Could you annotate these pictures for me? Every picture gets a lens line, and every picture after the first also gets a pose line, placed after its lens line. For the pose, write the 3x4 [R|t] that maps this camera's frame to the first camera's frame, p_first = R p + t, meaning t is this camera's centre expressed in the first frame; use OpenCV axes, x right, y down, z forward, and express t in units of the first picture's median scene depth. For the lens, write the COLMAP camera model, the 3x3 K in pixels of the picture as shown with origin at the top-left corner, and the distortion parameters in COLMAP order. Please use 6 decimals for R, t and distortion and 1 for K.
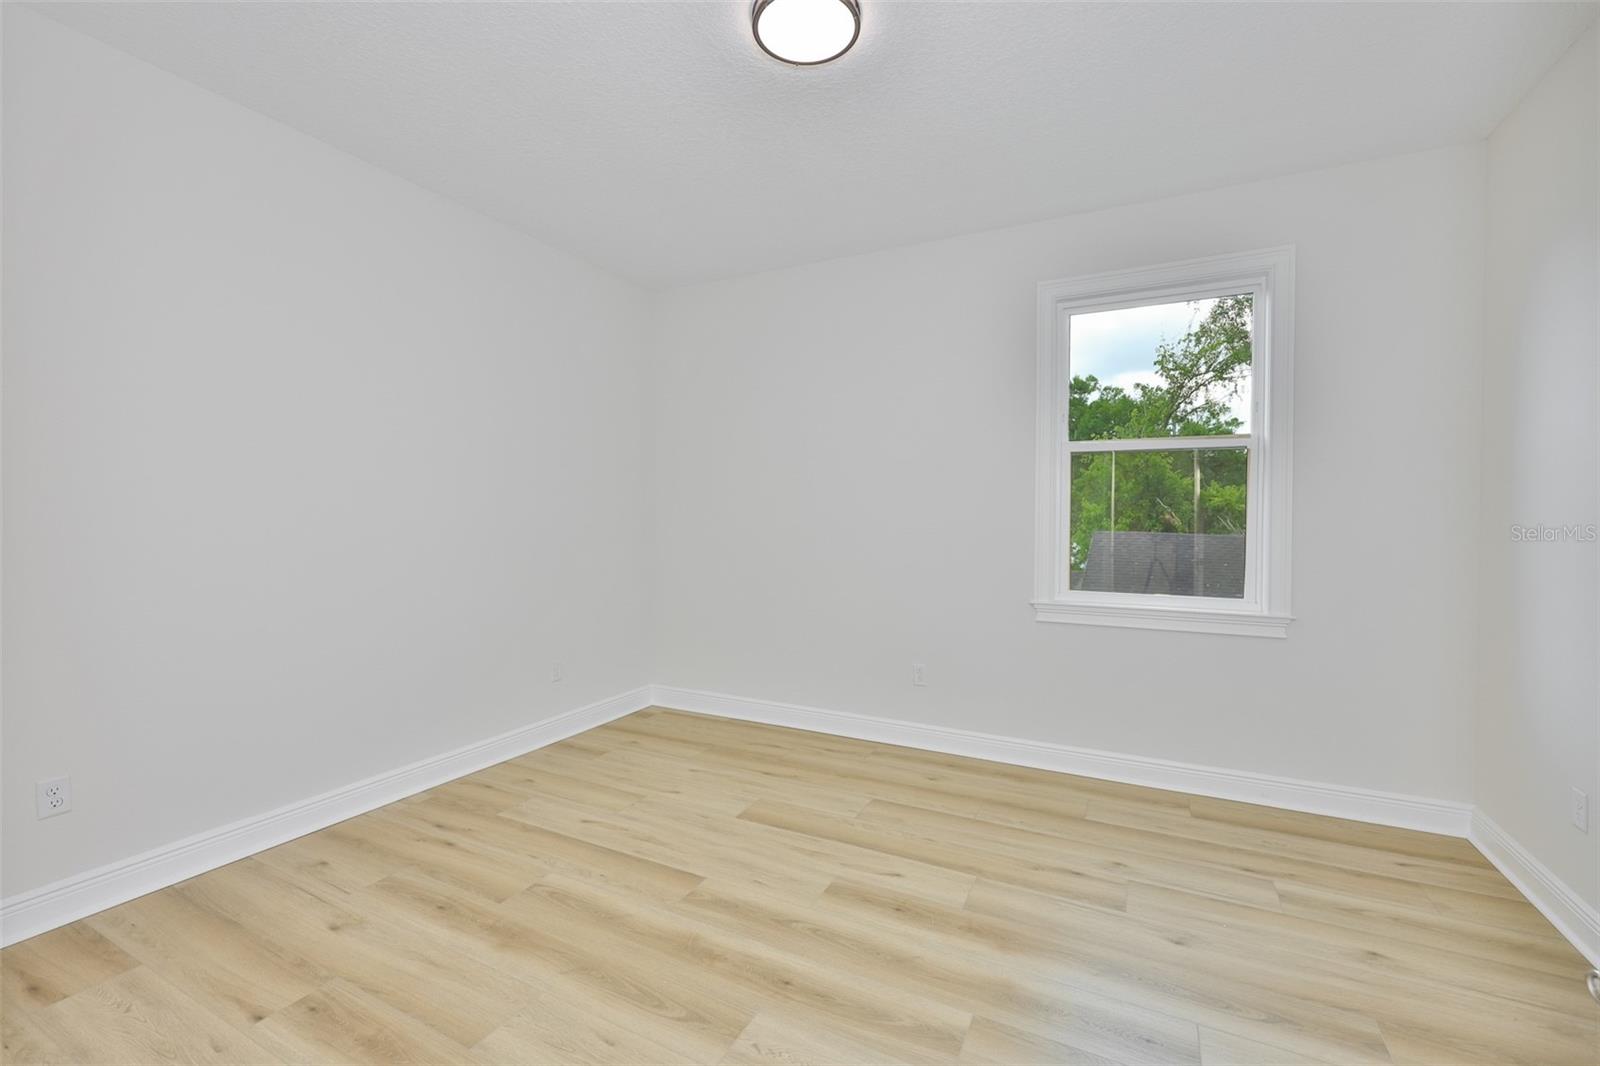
lens RADIAL K [[671.4, 0, 792.5], [0, 671.4, 529.7], [0, 0, 1]] dist [0.000240, 0.000146]
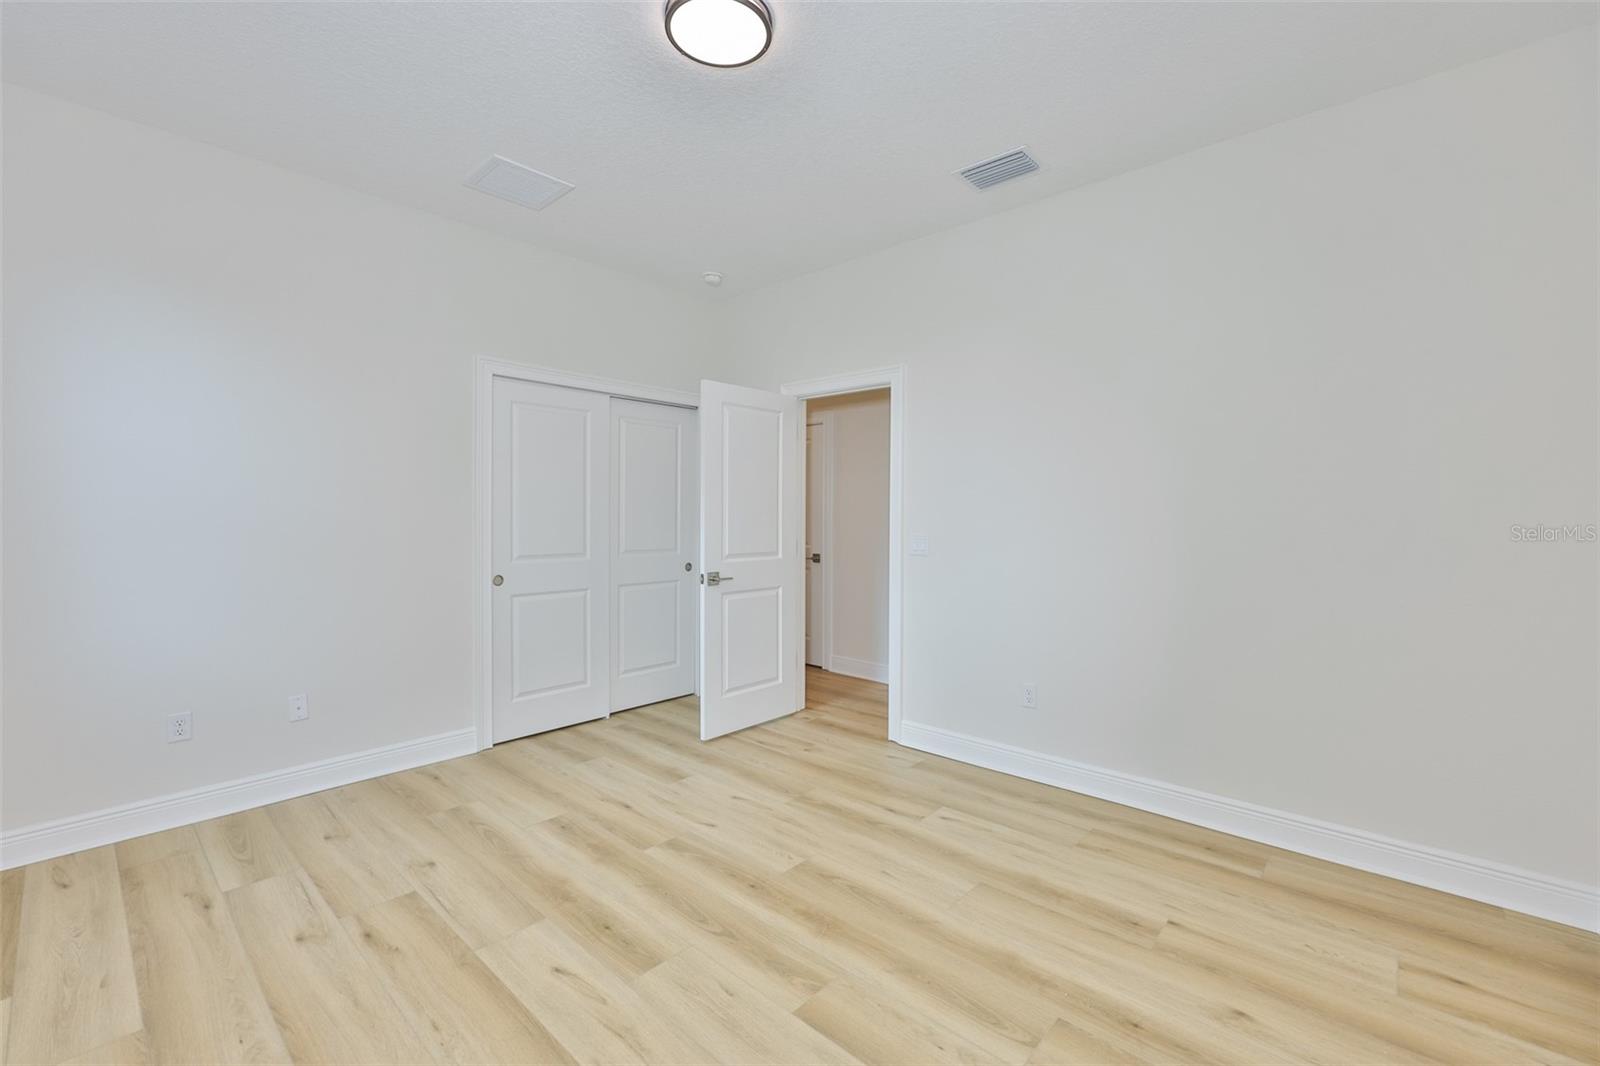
lens RADIAL K [[671.4, 0, 792.5], [0, 671.4, 529.7], [0, 0, 1]] dist [0.000240, 0.000146]
pose [[-0.963592, -0.012065, 0.267104, -0.350591], [0.001157, 0.998784, 0.049289, -0.044672], [-0.267373, 0.047803, -0.962407, 1.856284]]
